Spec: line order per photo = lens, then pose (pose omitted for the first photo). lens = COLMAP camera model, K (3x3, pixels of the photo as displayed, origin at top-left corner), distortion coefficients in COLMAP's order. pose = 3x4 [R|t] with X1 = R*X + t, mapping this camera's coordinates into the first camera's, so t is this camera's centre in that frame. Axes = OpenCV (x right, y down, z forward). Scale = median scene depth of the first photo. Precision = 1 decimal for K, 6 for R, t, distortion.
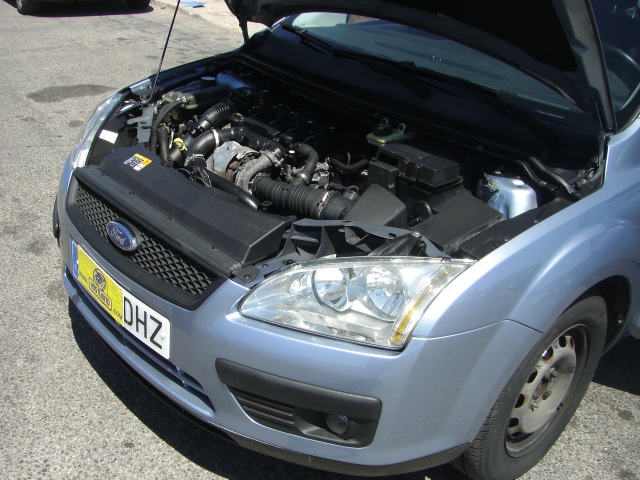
lens RADIAL K [[719.9, 0, 297.2], [0, 719.9, 272.1], [0, 0, 1]] dist [-0.166117, 0.064063]
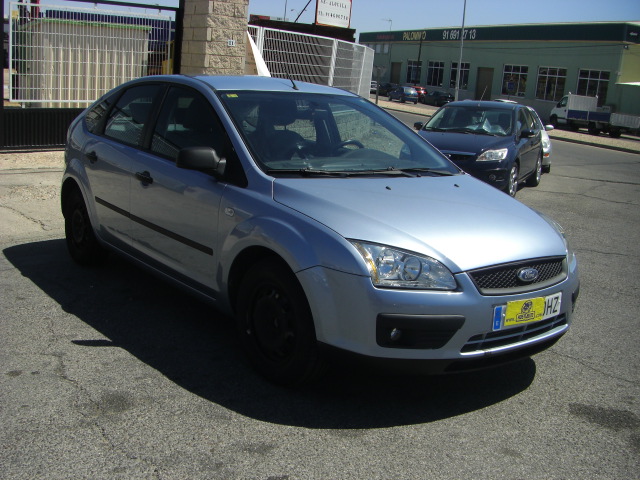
lens RADIAL K [[719.9, 0, 297.2], [0, 719.9, 272.1], [0, 0, 1]] dist [-0.166117, 0.064063]
pose [[0.080665, -0.315919, 0.945351, -2.012873], [0.430746, 0.866353, 0.252764, -0.772655], [-0.898861, 0.386817, 0.205965, 1.173107]]
